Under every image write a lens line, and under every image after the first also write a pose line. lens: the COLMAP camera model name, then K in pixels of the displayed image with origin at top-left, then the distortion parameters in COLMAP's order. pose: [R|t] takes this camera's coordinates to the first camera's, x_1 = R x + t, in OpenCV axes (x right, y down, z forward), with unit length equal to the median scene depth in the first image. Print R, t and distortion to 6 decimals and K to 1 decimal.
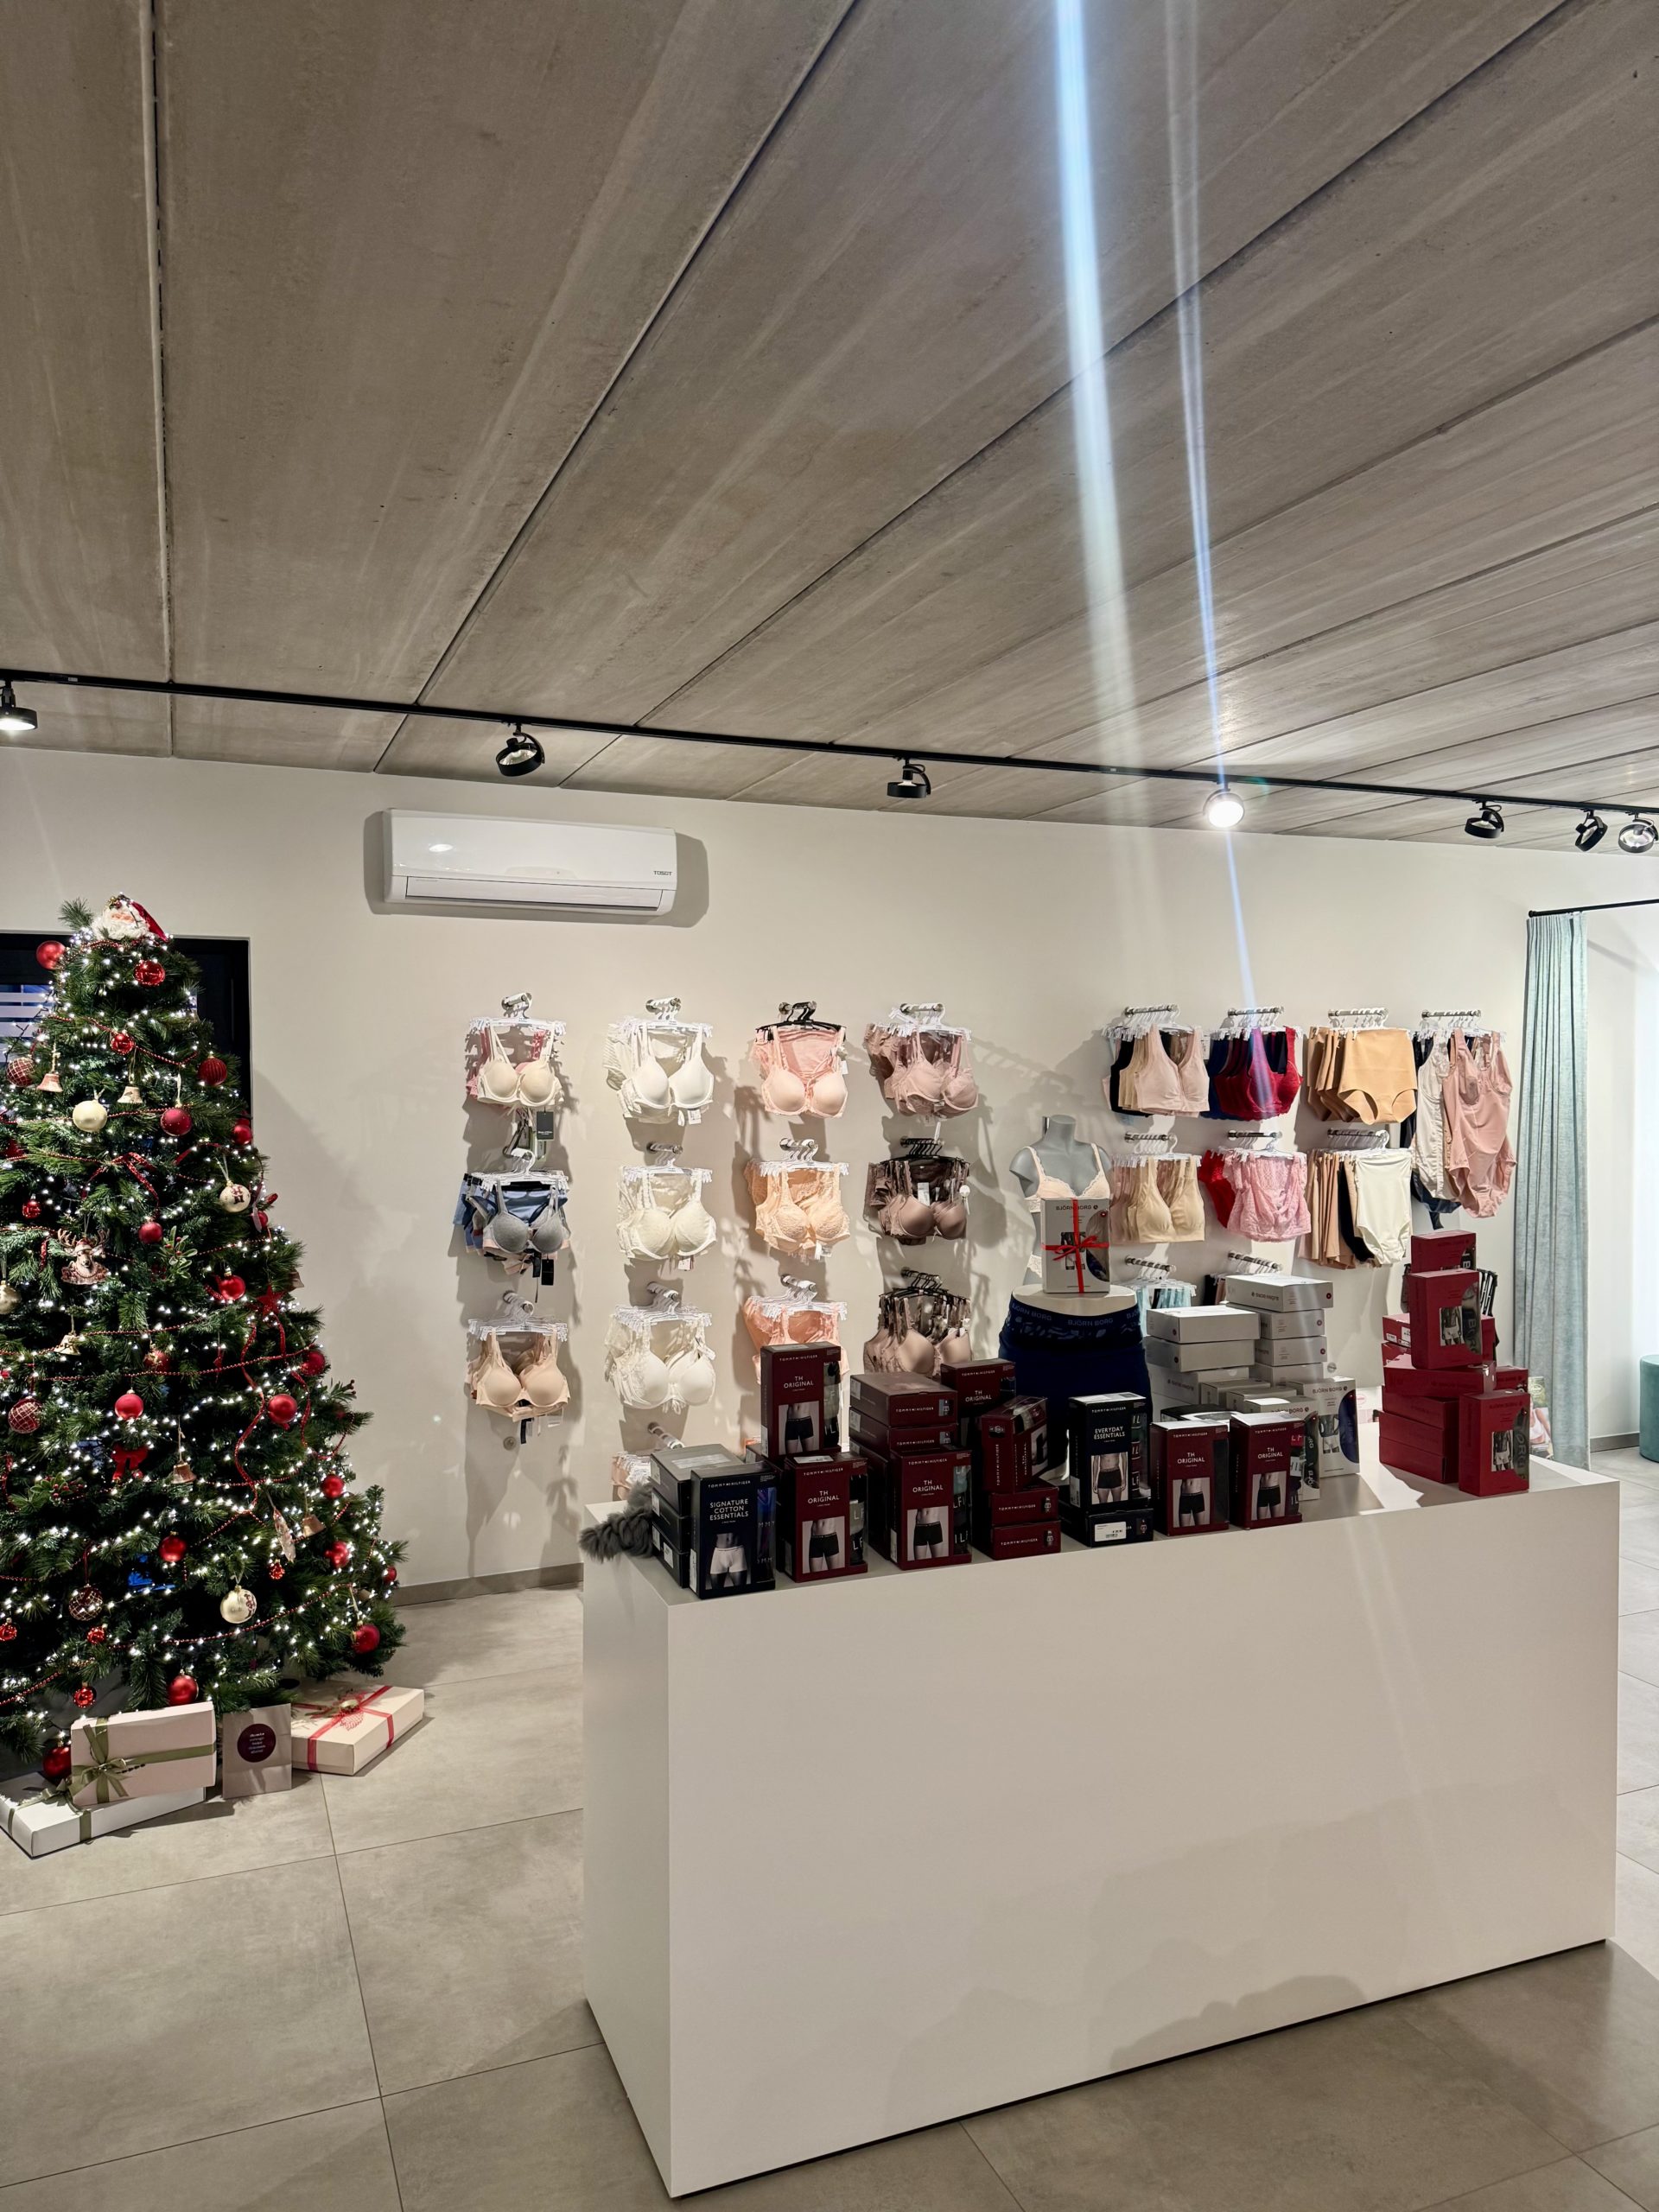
lens RADIAL K [[1549.6, 0, 834.2], [0, 1549.6, 1111.8], [0, 0, 1]] dist [0.151409, -0.284043]
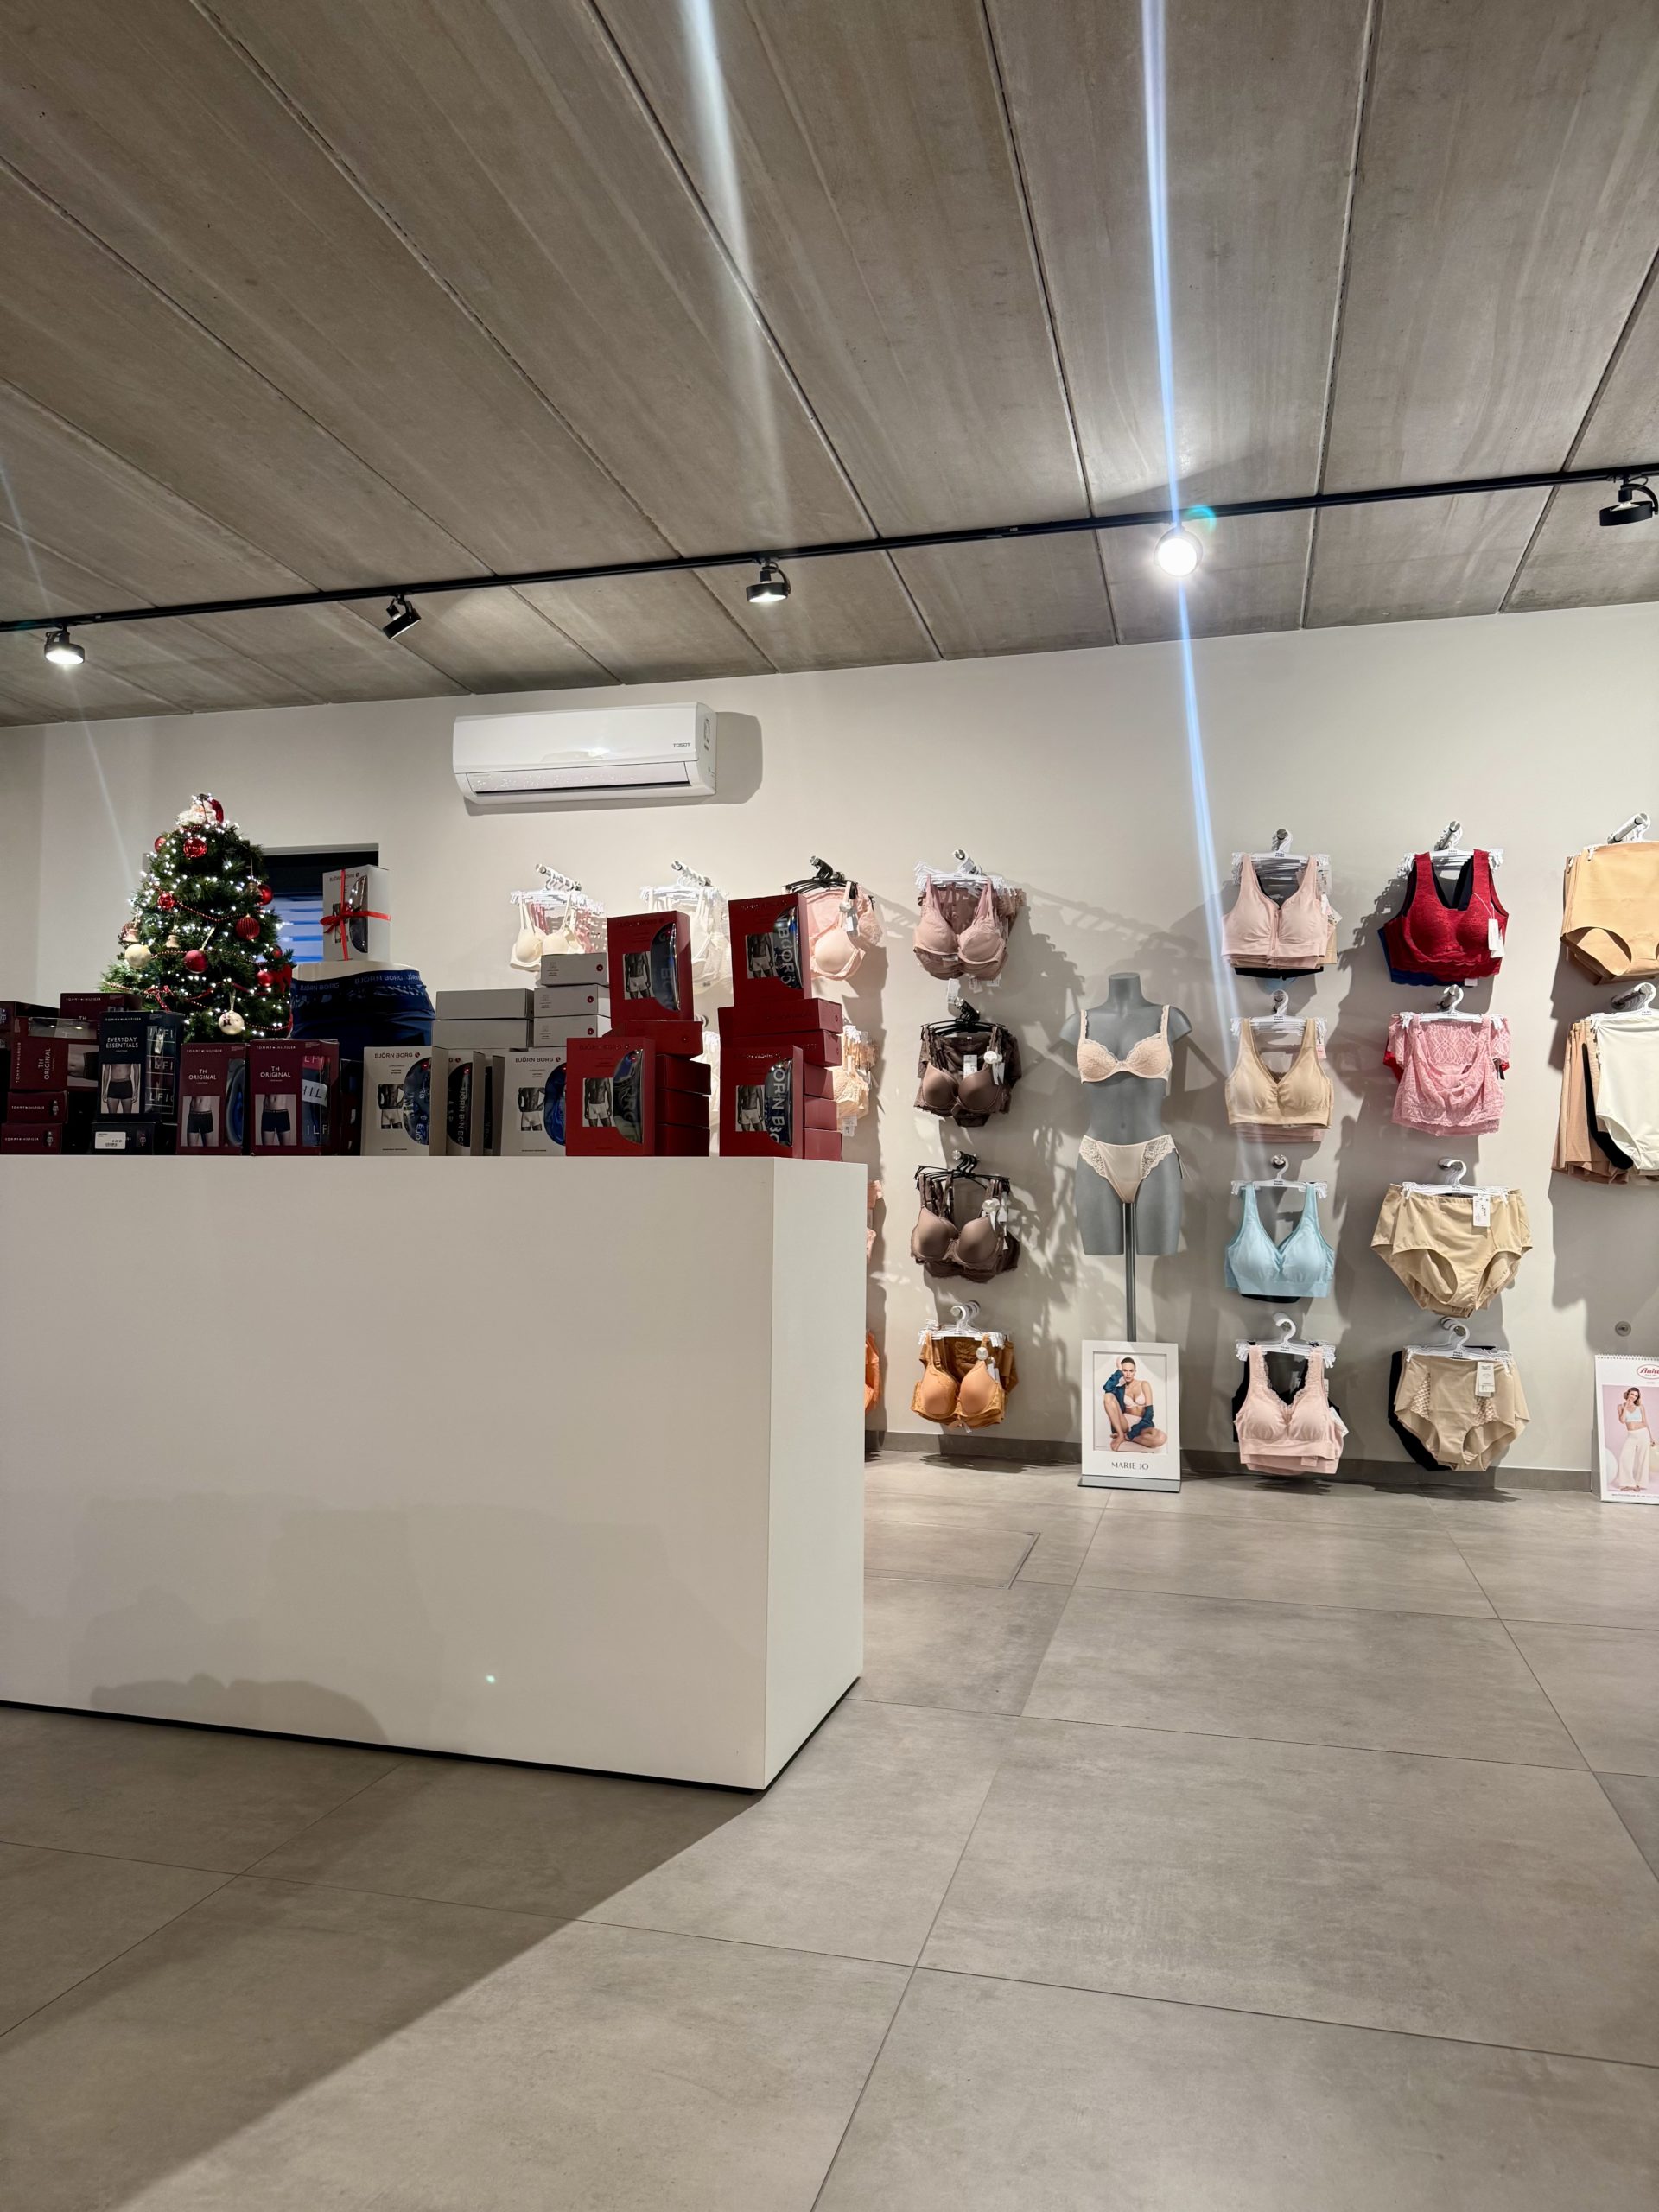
lens RADIAL K [[1559.8, 0, 829.5], [0, 1559.8, 1106.0], [0, 0, 1]] dist [0.199652, -0.441801]
pose [[0.795290, -0.022477, -0.605812, 0.591314], [-0.030670, 0.996541, -0.077236, 0.161403], [0.605453, 0.080005, 0.791850, 0.253059]]
